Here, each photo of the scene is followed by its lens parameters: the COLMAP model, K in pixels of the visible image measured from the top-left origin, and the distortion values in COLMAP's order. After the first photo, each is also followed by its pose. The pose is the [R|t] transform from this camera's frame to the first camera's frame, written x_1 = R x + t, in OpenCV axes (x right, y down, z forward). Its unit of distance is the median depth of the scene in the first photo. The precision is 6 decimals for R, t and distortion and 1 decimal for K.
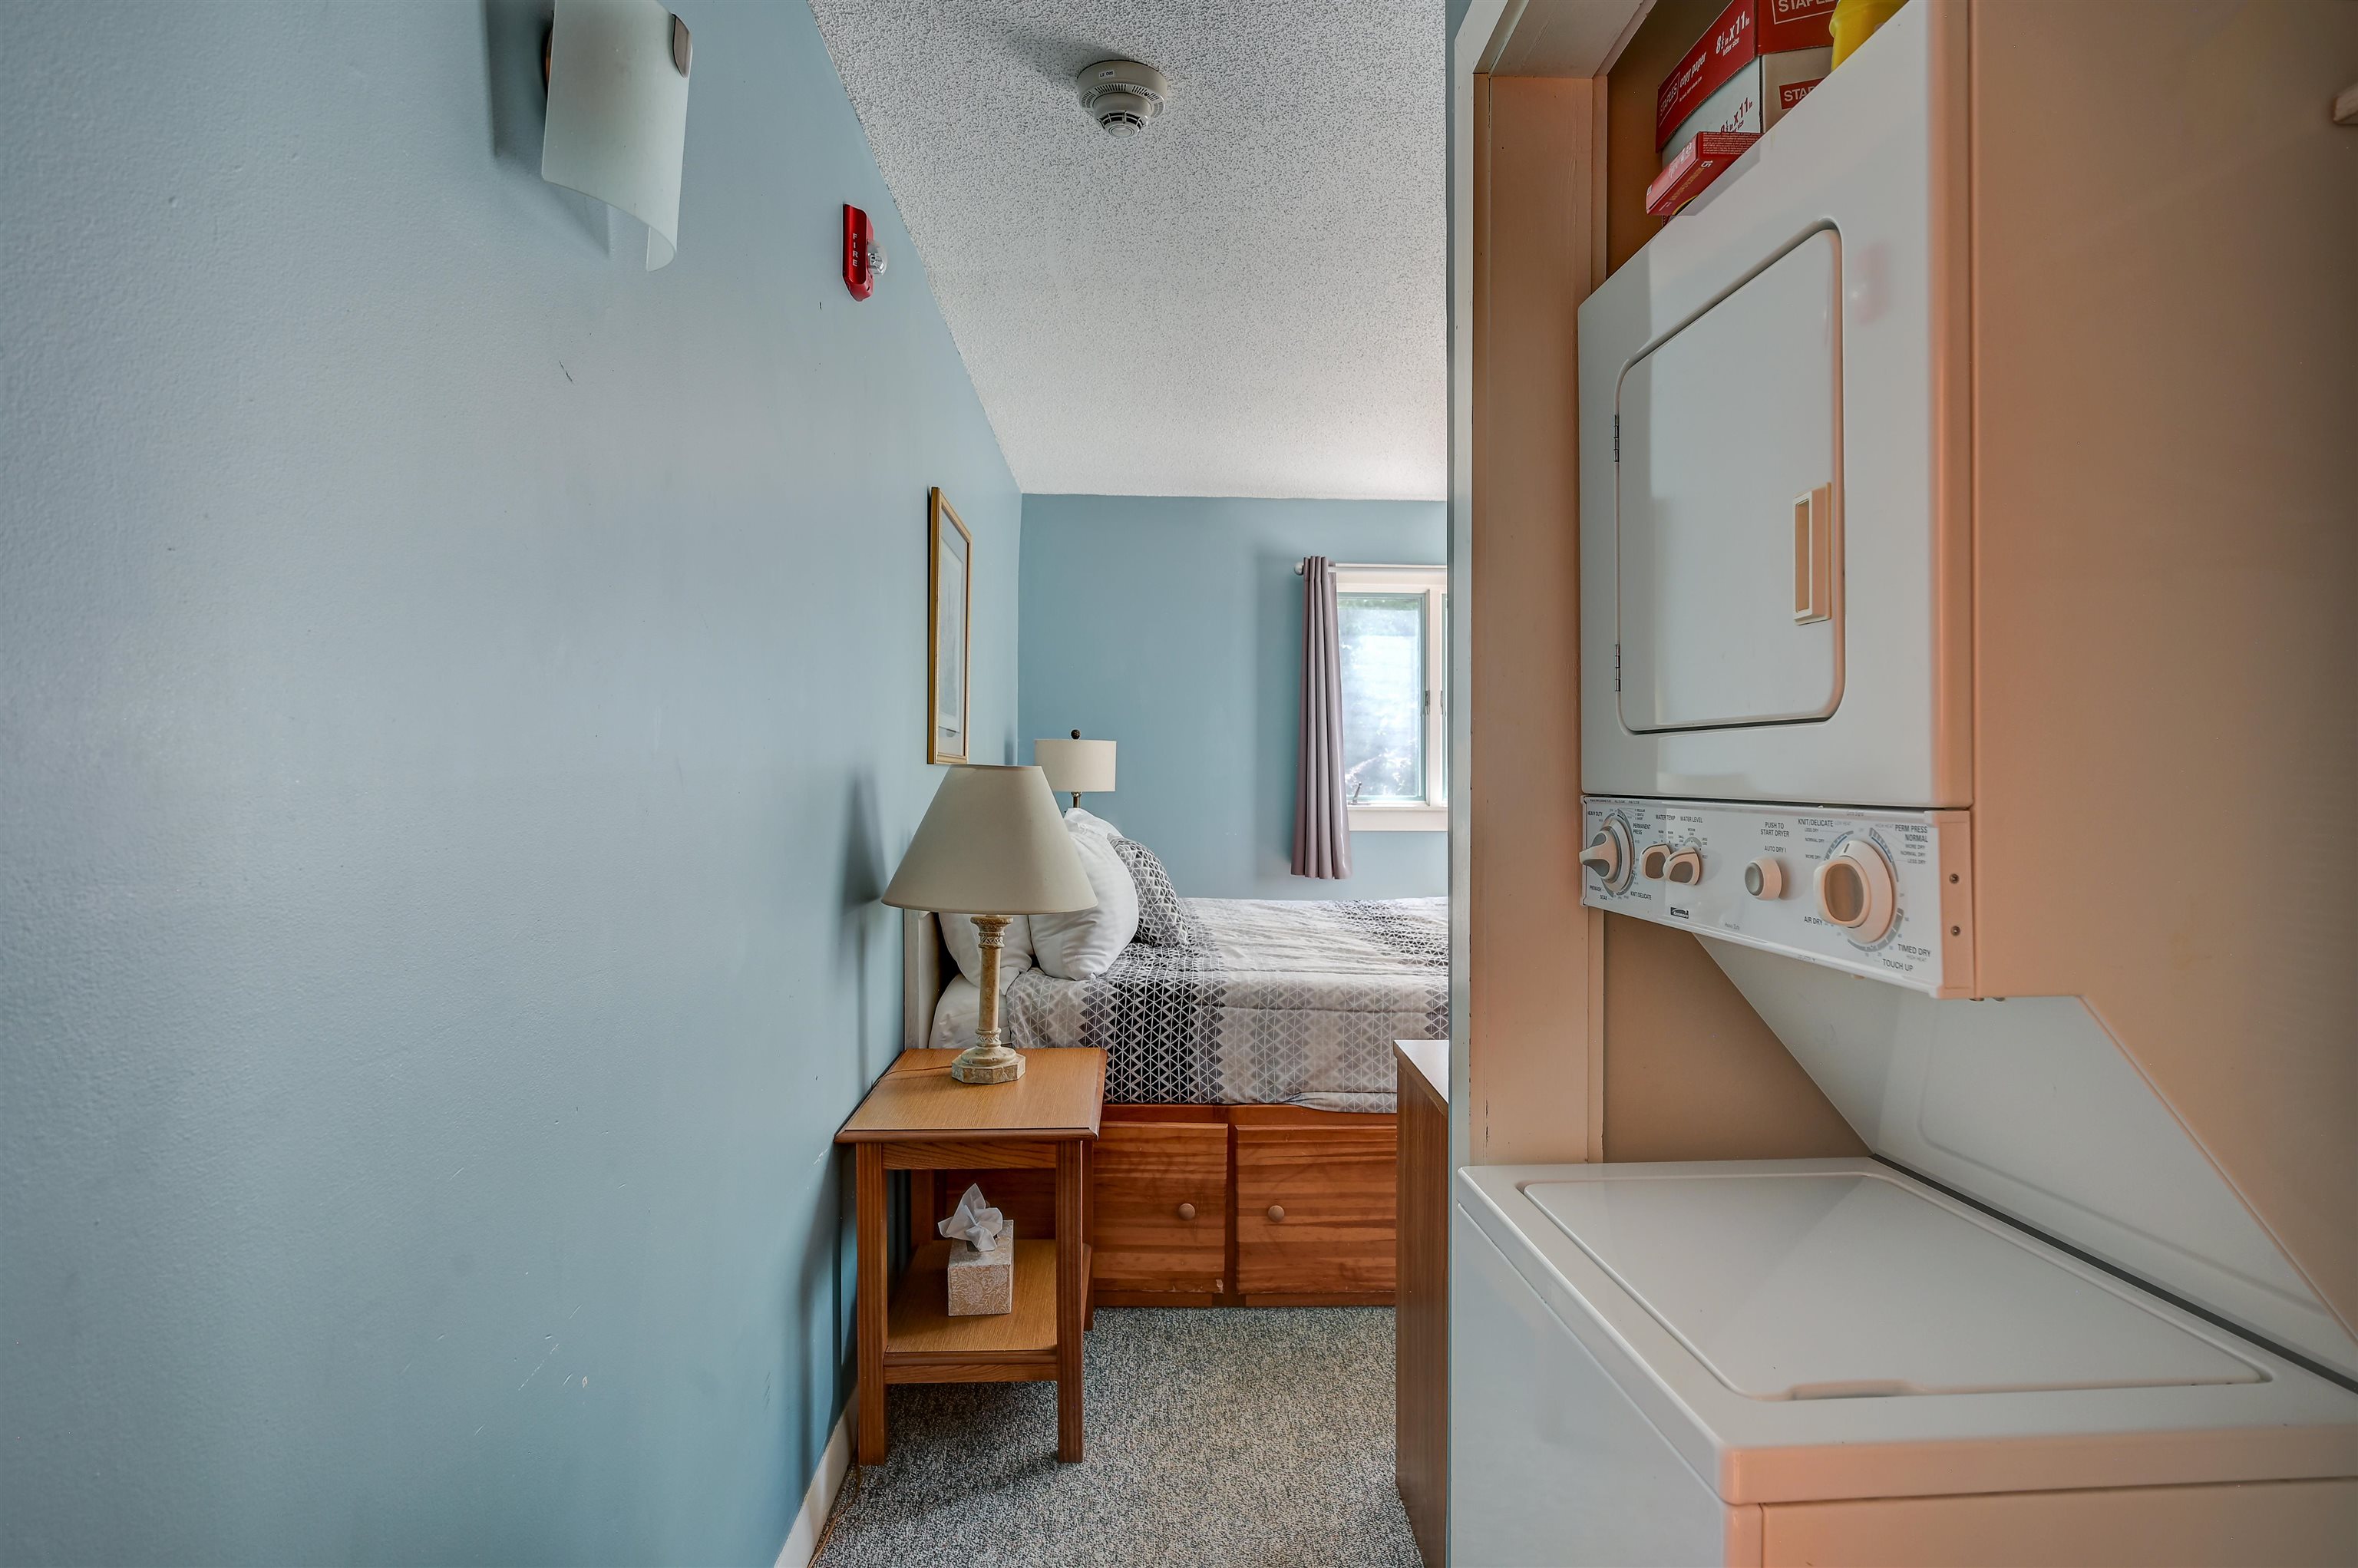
lens RADIAL K [[1191.6, 0, 1182.4], [0, 1191.6, 770.2], [0, 0, 1]] dist [-0.002186, -0.000070]
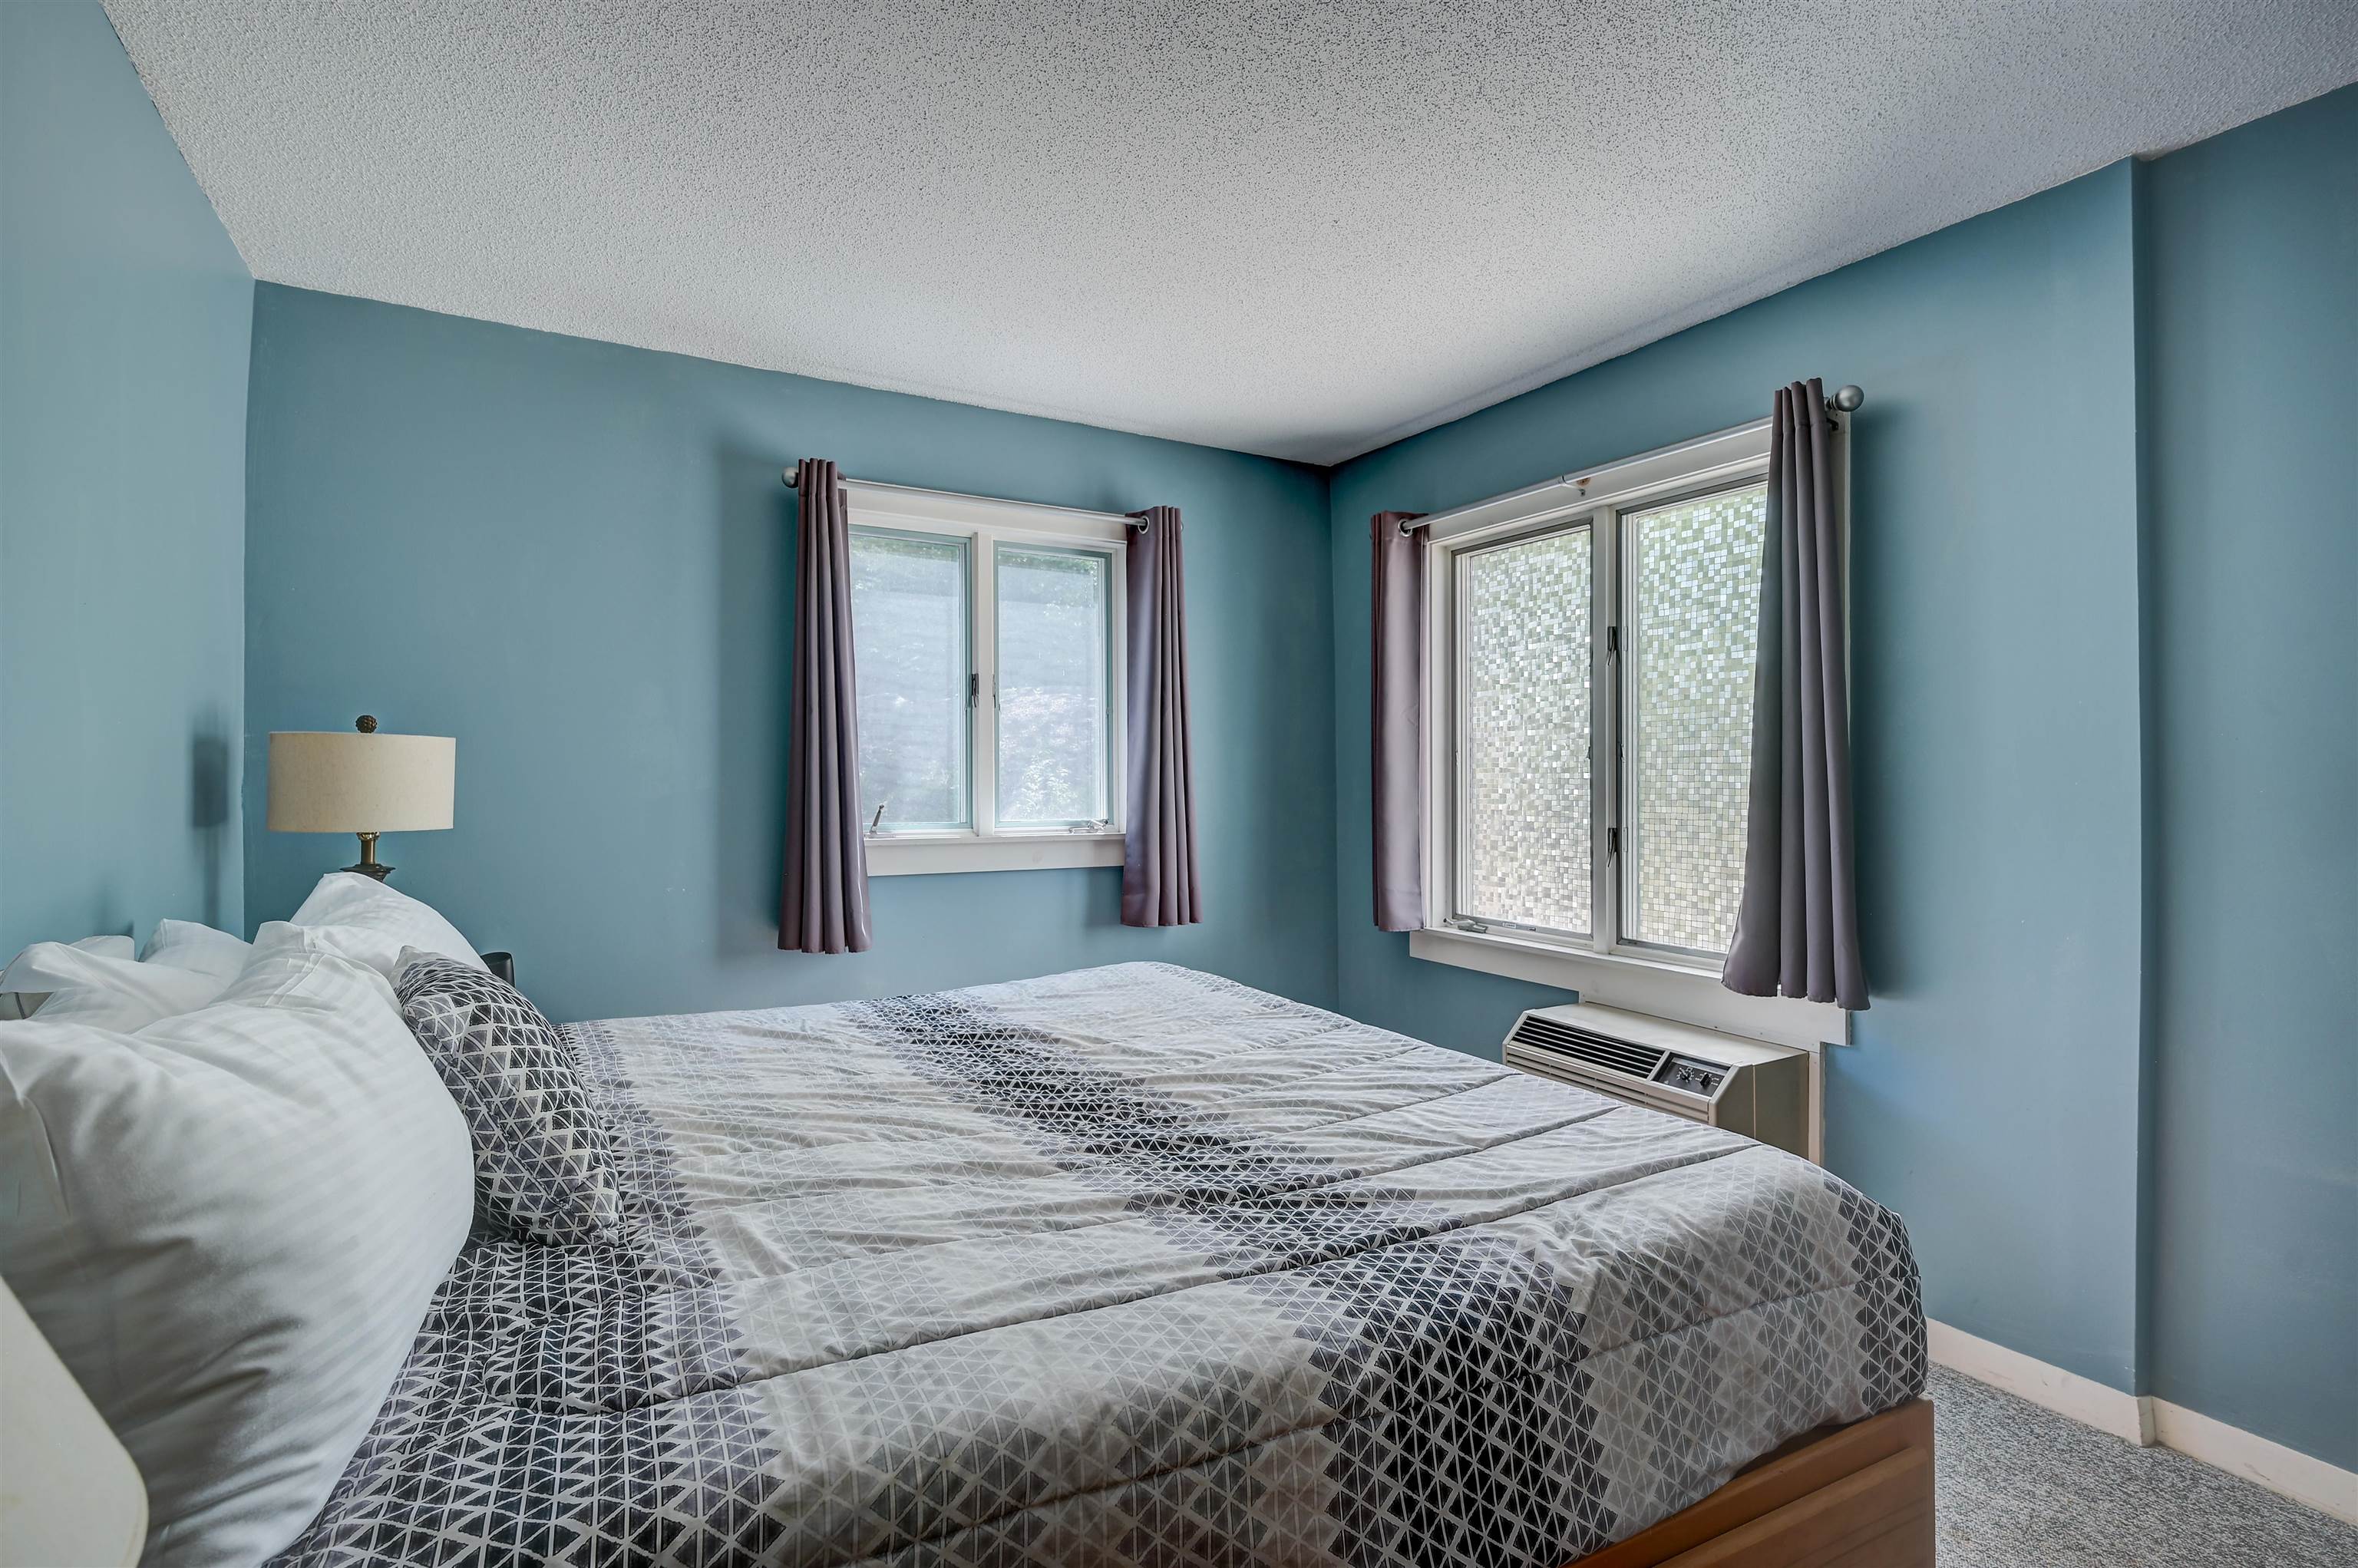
lens RADIAL K [[1147.1, 0, 1187.9], [0, 1147.1, 776.3], [0, 0, 1]] dist [0.002743, 0.000461]
pose [[0.882692, -0.001050, 0.469951, -0.005901], [0.002838, 0.999991, -0.003096, -0.004026], [-0.469944, 0.004066, 0.882687, 0.395896]]
